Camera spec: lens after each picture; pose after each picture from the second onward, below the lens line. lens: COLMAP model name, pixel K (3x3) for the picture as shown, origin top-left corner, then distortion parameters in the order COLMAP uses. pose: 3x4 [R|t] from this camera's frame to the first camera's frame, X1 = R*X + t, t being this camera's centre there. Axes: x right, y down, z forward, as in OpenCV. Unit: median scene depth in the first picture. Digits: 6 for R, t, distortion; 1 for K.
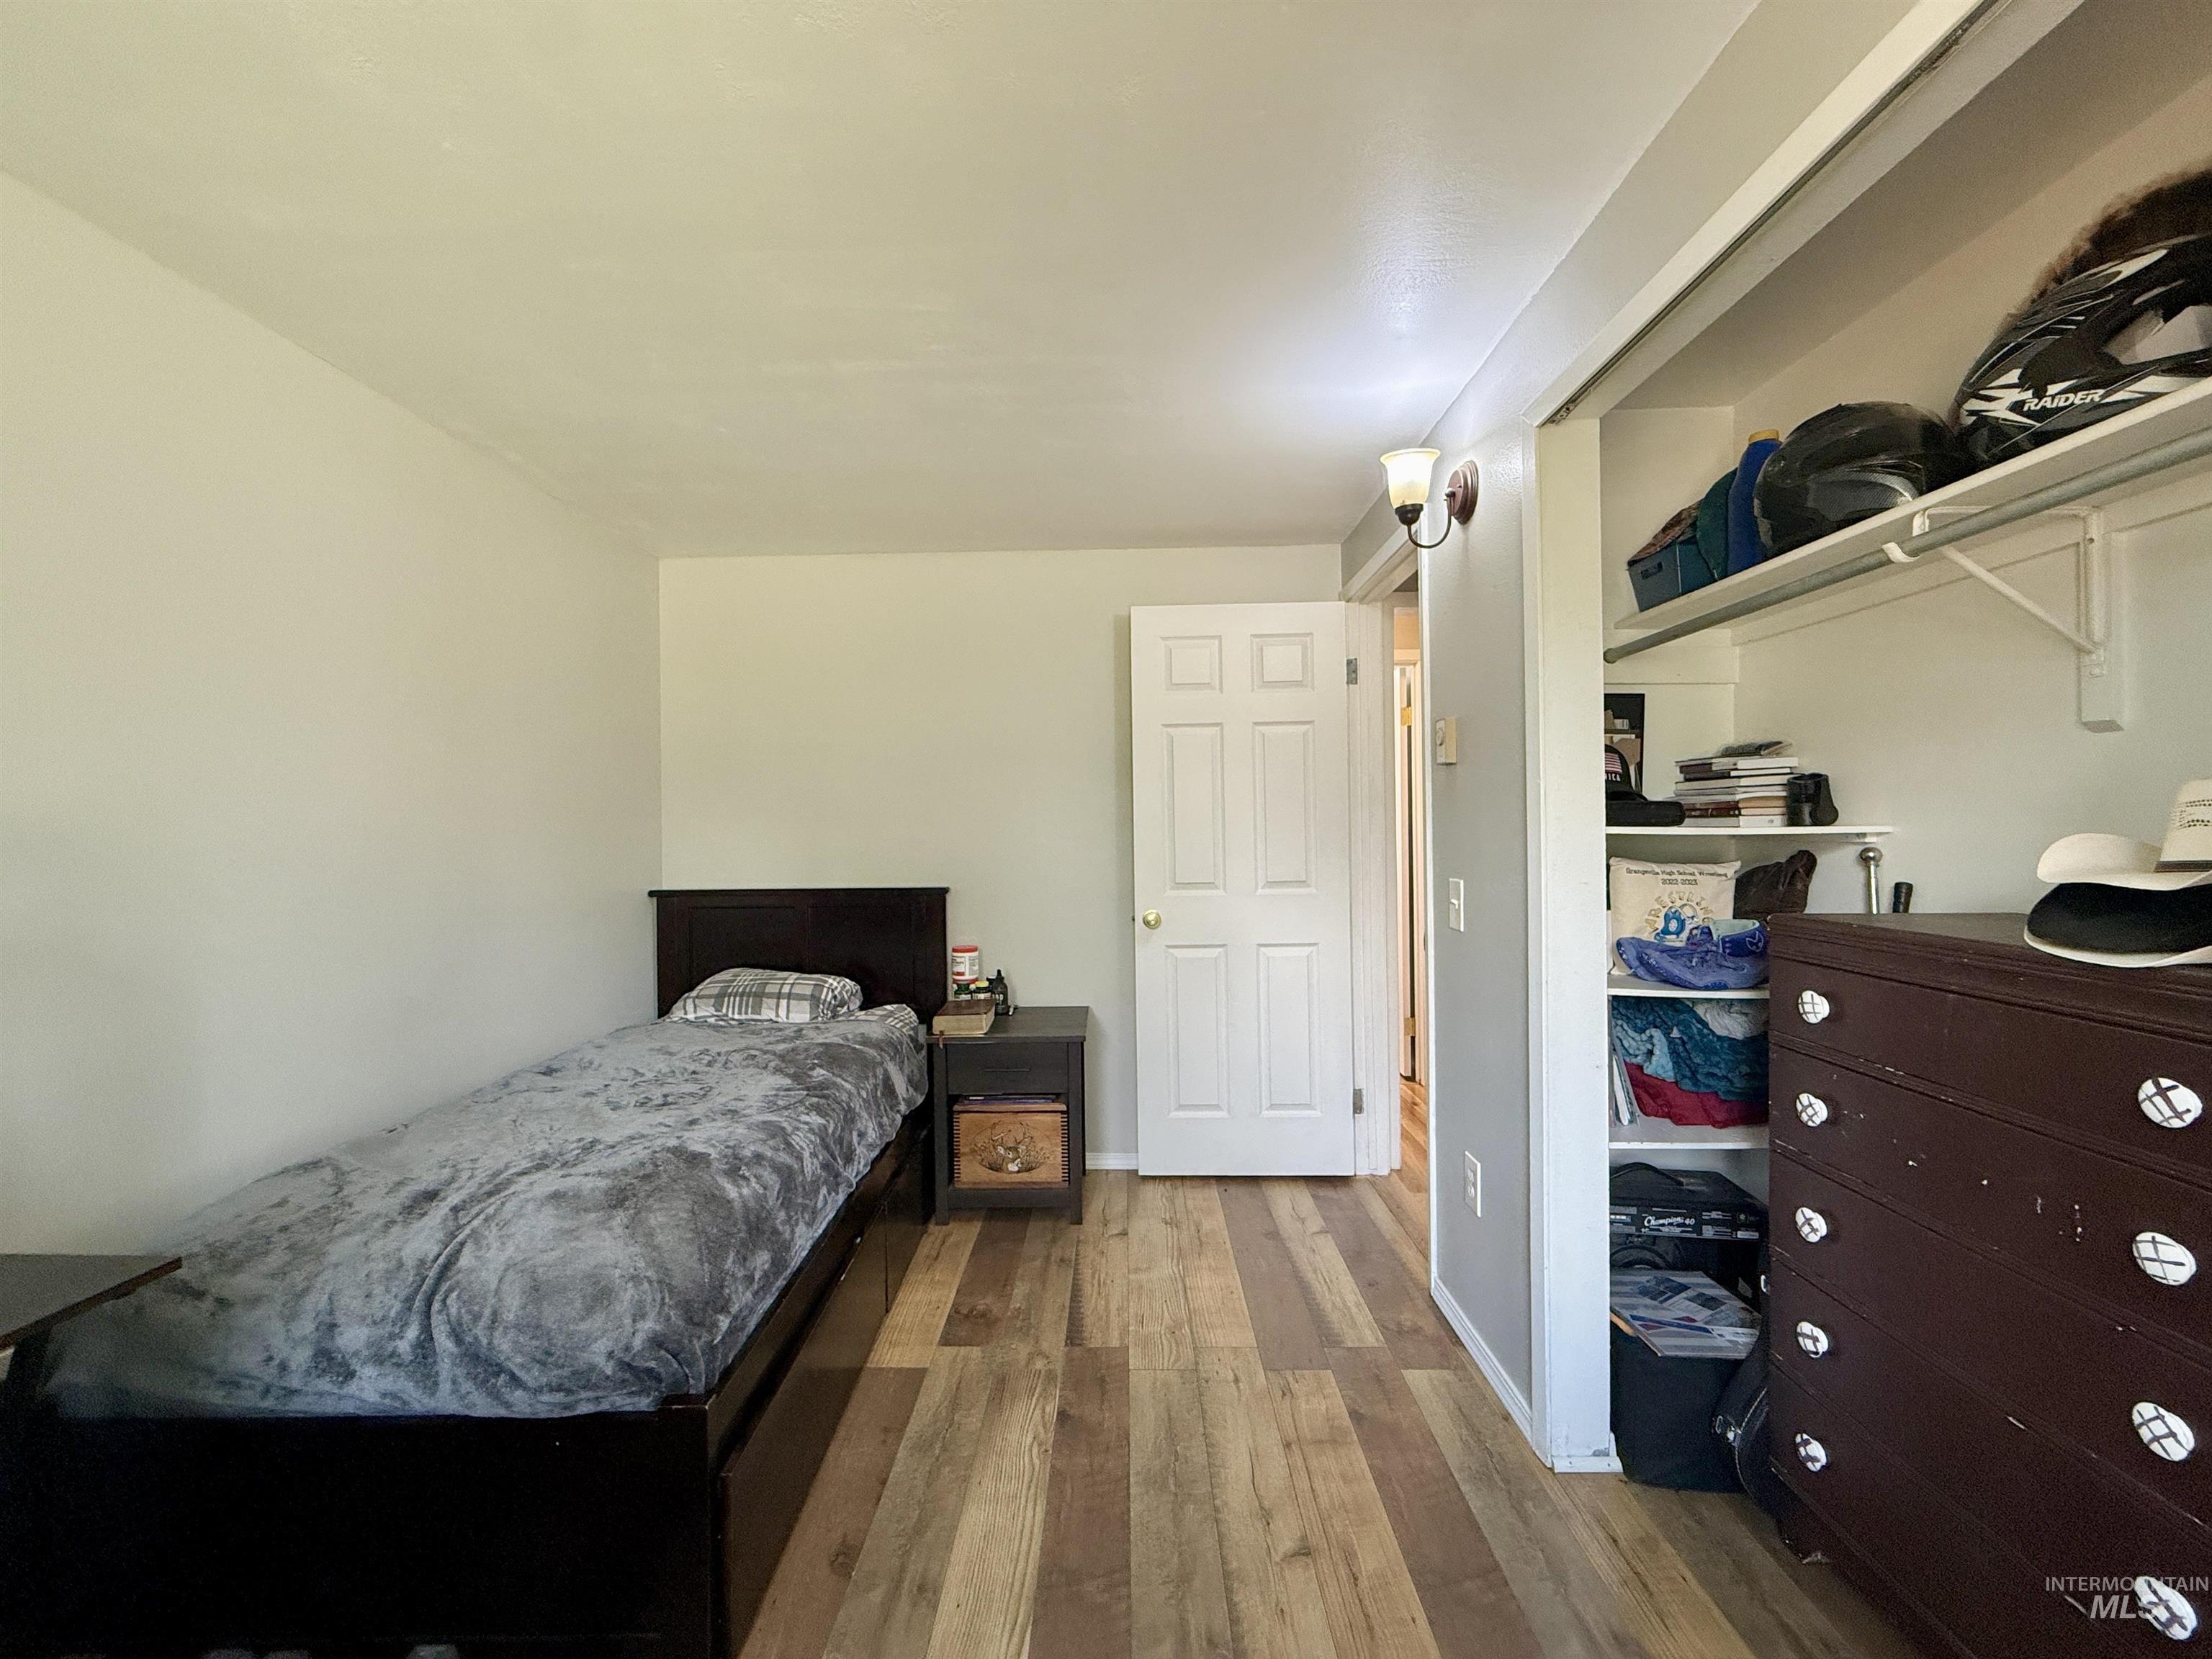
lens RADIAL K [[878.3, 0, 1098.8], [0, 878.3, 829.5], [0, 0, 1]] dist [0.002024, 0.000600]
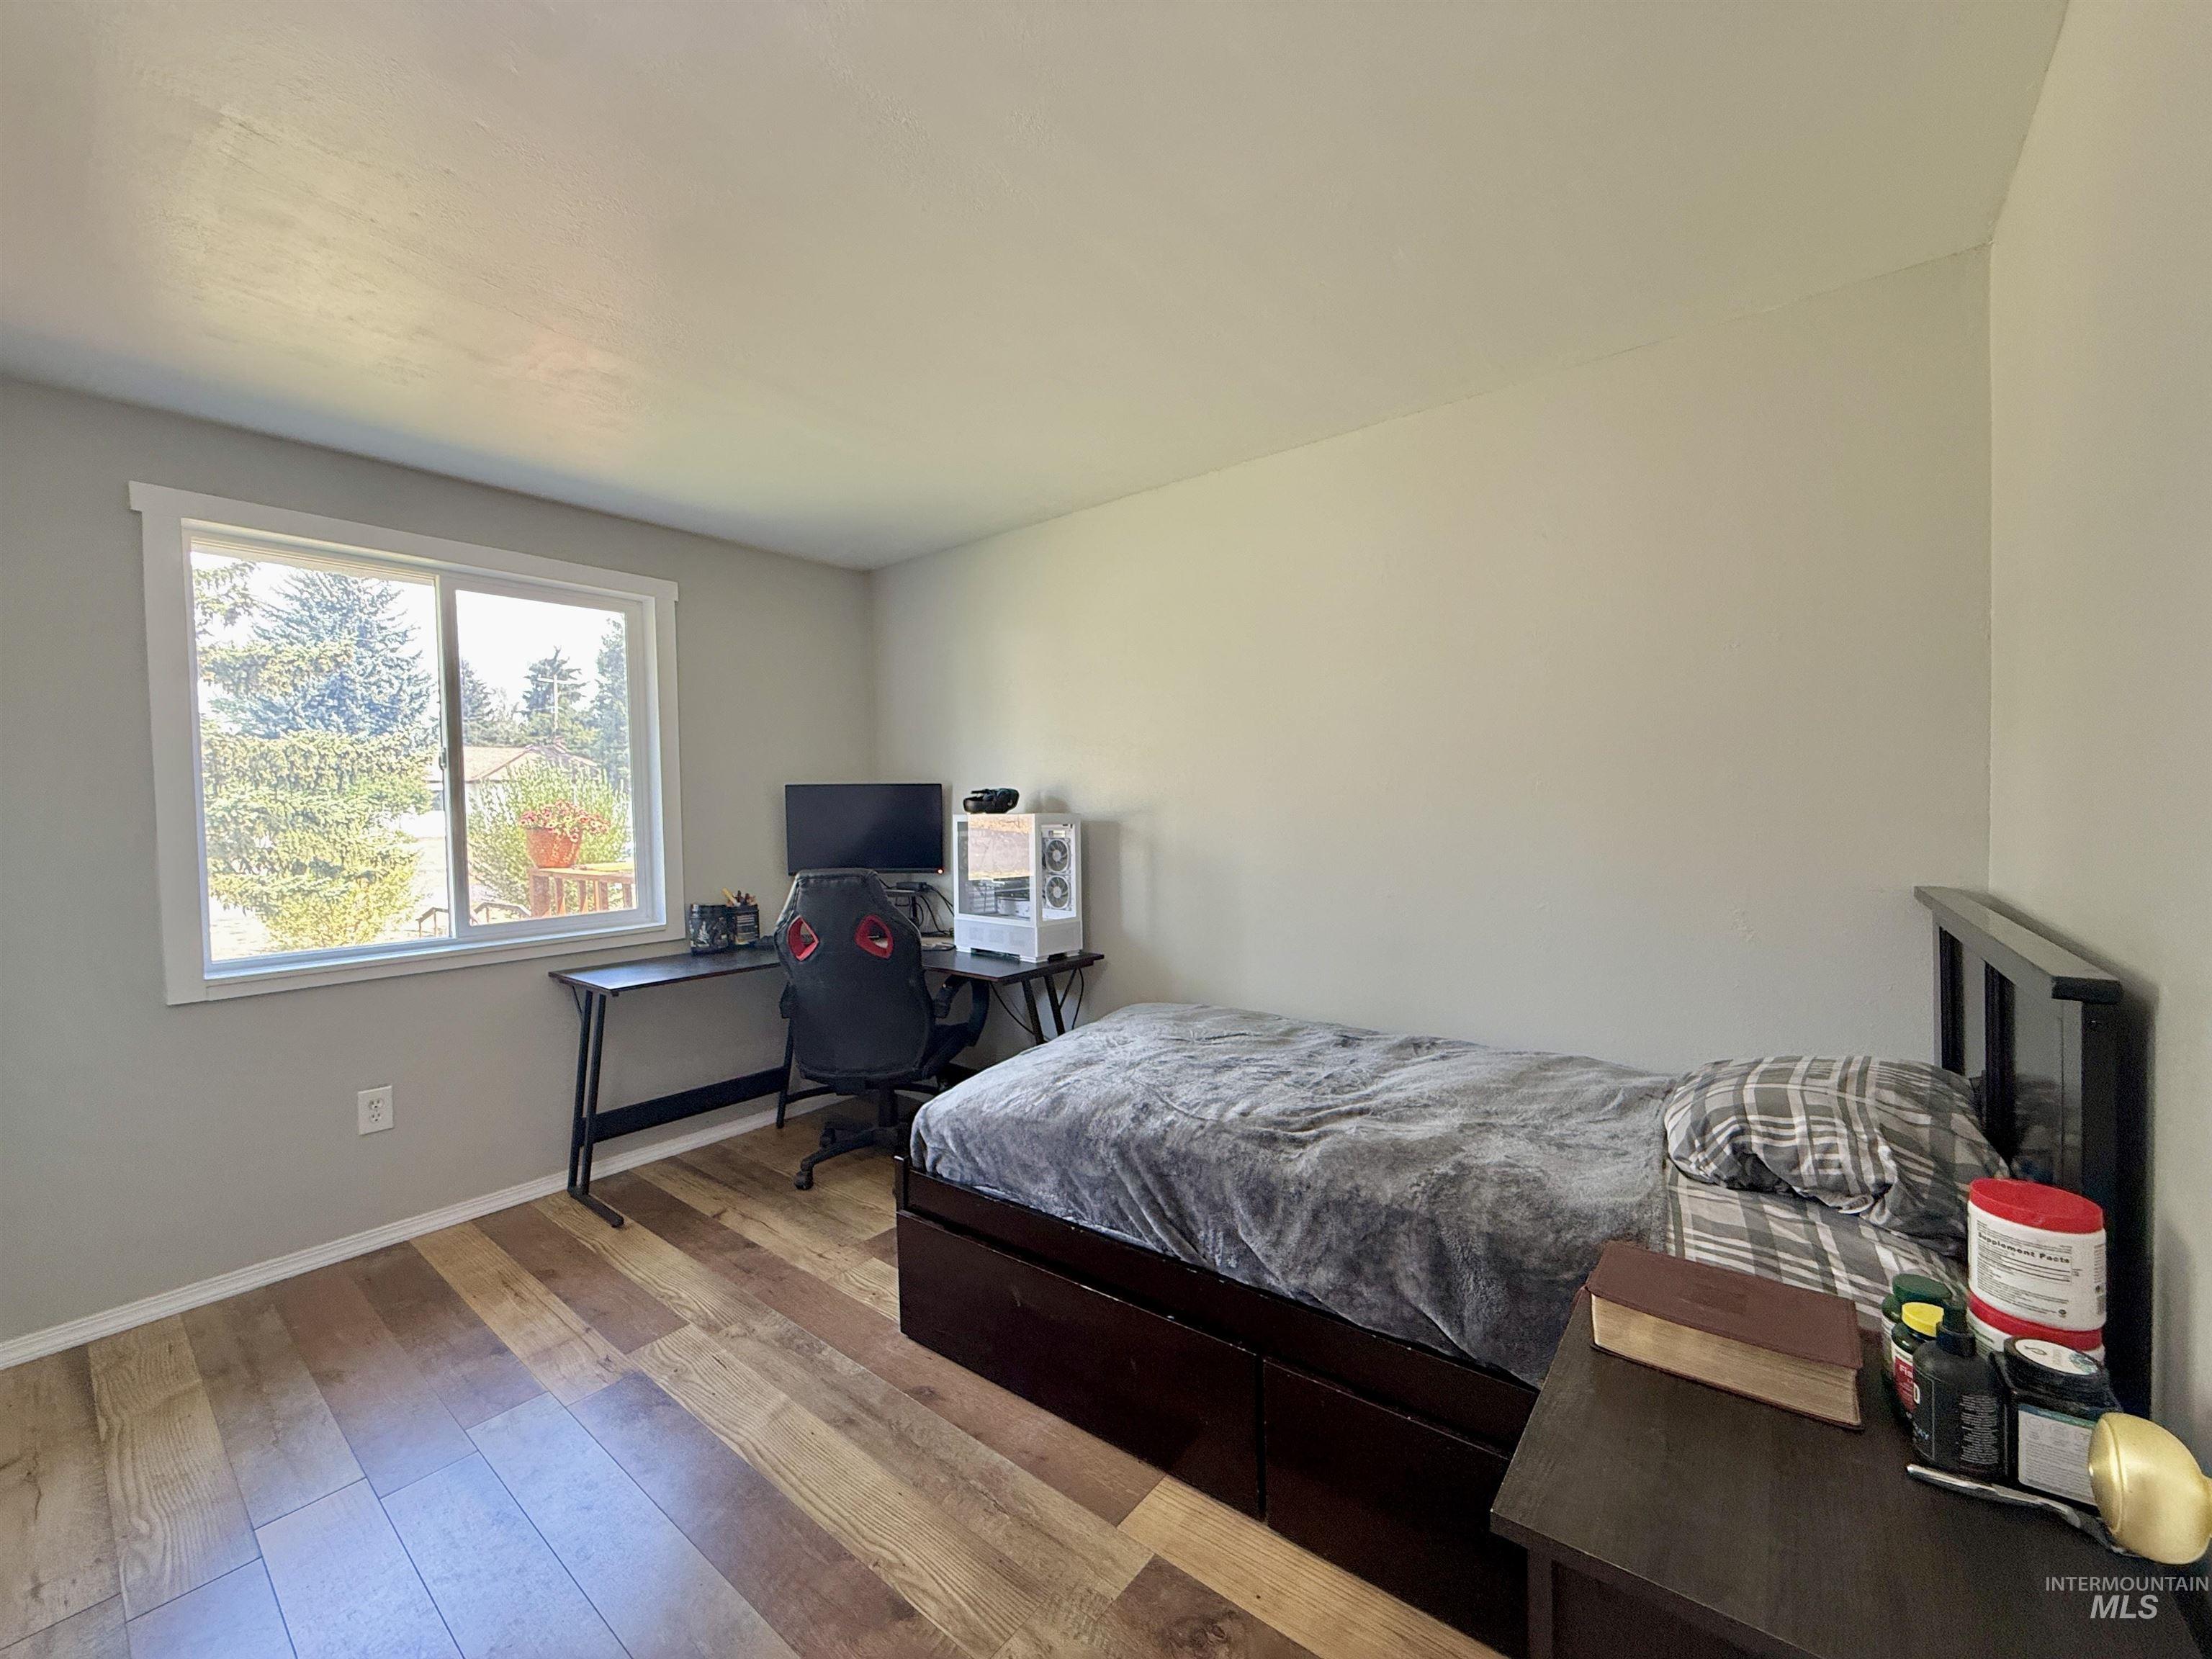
lens RADIAL K [[878.3, 0, 1108.2], [0, 878.3, 834.4], [0, 0, 1]] dist [0.002024, 0.000600]
pose [[-0.601518, 0.045912, -0.797539, 0.430610], [0.028054, 0.998945, 0.036347, -0.000624], [0.798366, -0.000511, -0.602172, 1.649454]]
